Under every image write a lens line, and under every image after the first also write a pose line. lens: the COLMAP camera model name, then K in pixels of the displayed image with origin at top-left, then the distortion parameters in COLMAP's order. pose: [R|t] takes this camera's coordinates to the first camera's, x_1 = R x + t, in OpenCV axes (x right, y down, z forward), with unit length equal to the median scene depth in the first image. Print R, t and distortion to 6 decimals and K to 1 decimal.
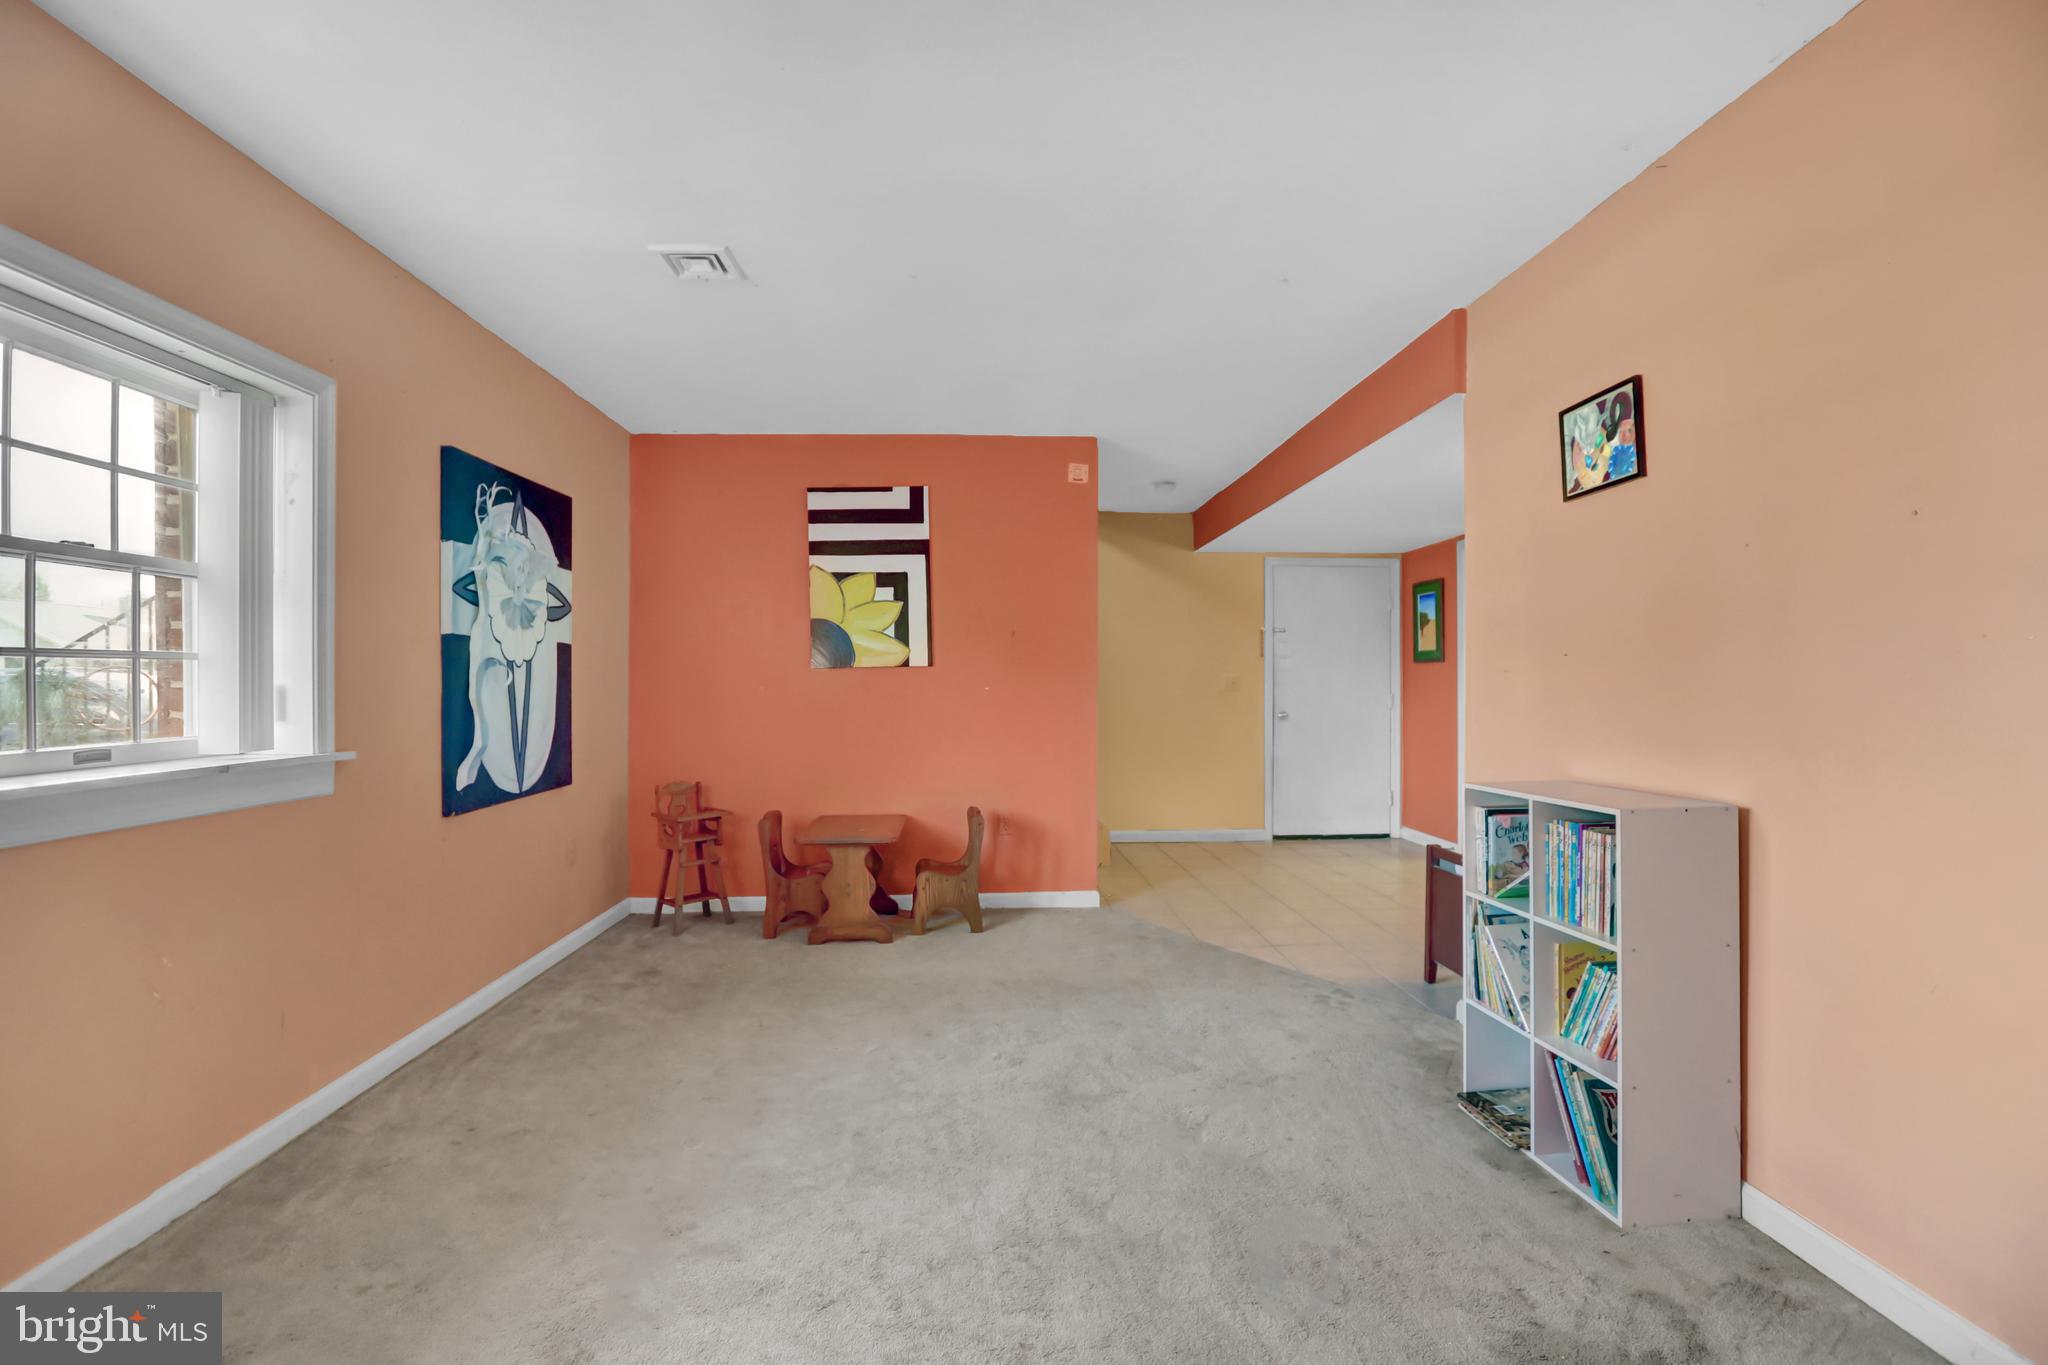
lens RADIAL K [[940.1, 0, 1020.2], [0, 940.1, 678.5], [0, 0, 1]] dist [-0.055508, 0.021495]
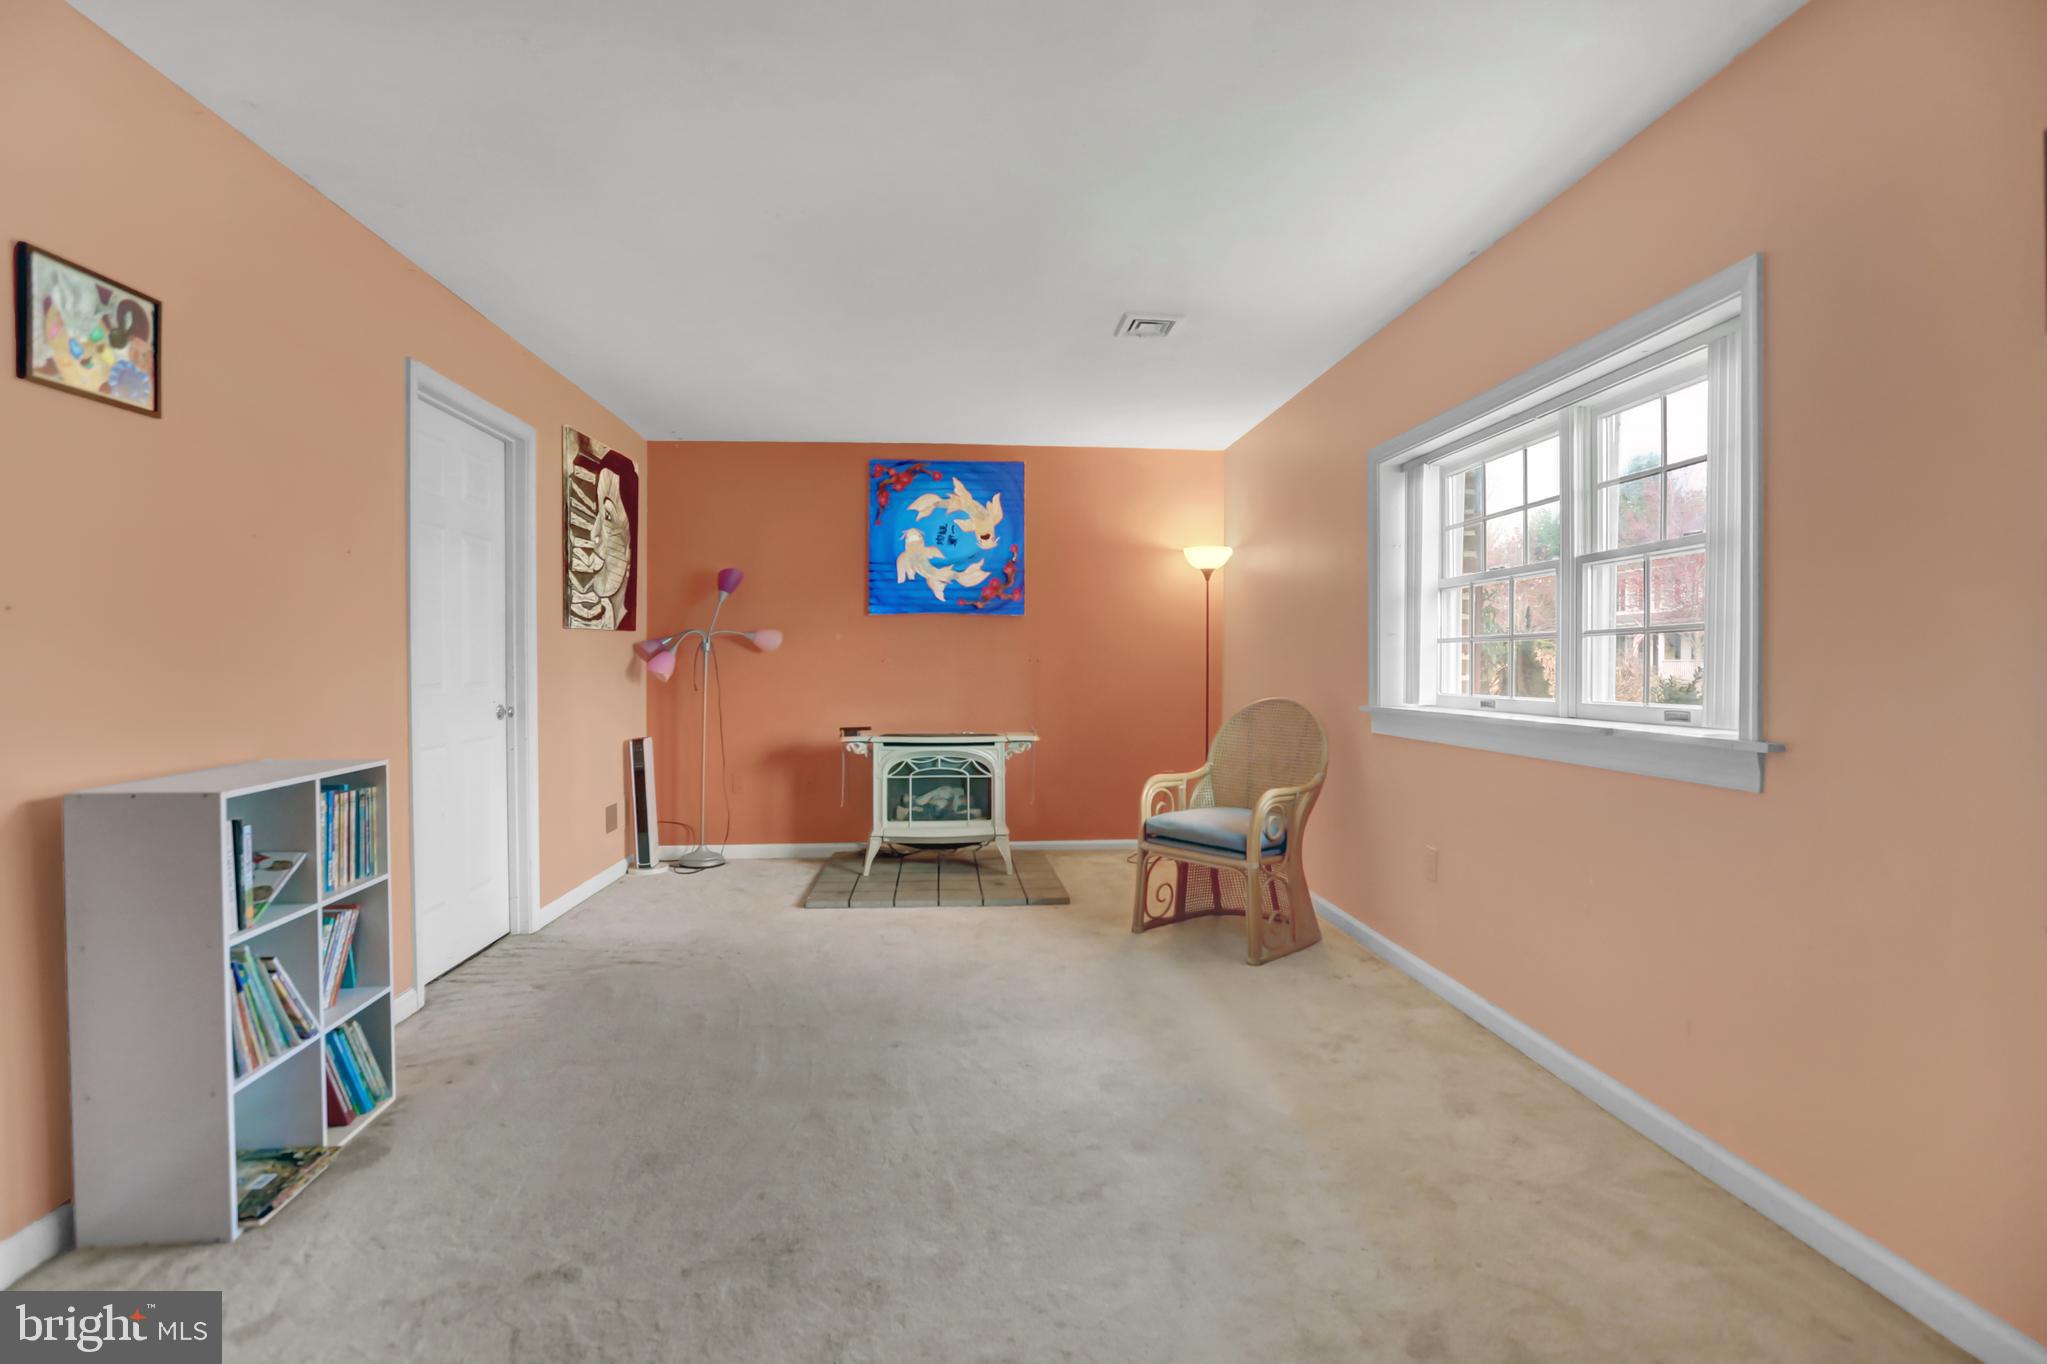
lens RADIAL K [[939.7, 0, 1019.7], [0, 939.7, 678.0], [0, 0, 1]] dist [-0.055508, 0.021495]
pose [[-0.999705, 0.000400, -0.024268, -0.119970], [0.000281, 0.999988, 0.004883, 0.023082], [0.024270, 0.004875, -0.999694, 1.797438]]
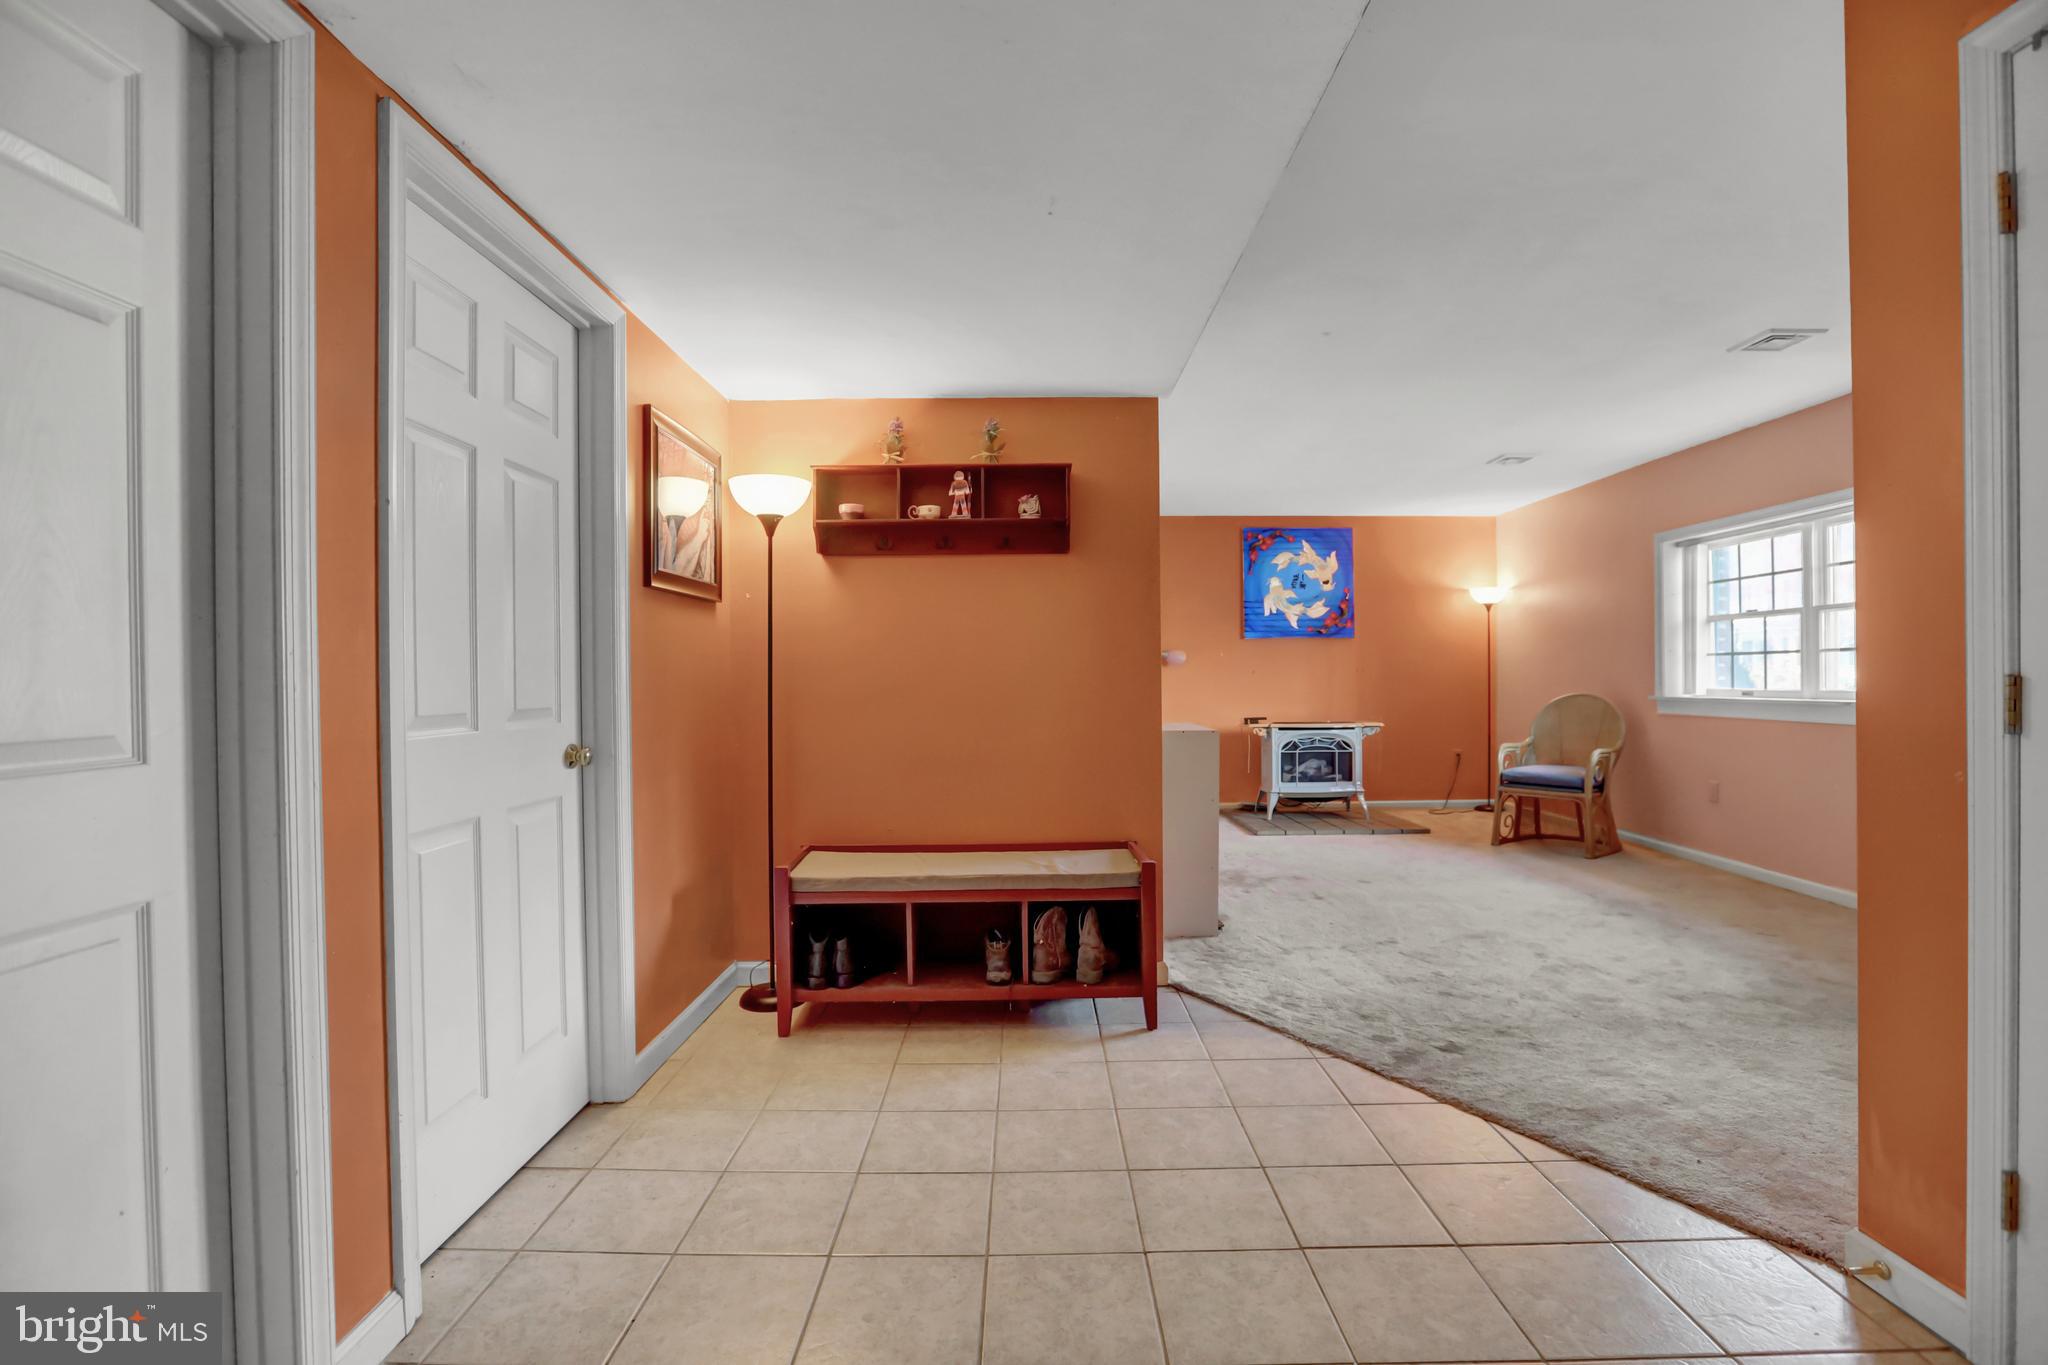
lens RADIAL K [[940.1, 0, 1020.2], [0, 940.1, 678.5], [0, 0, 1]] dist [-0.055508, 0.021495]
pose [[-0.998809, 0.008651, 0.048024, 0.634794], [0.008216, 0.999924, -0.009236, 0.036056], [-0.048100, -0.008831, -0.998803, 2.565670]]
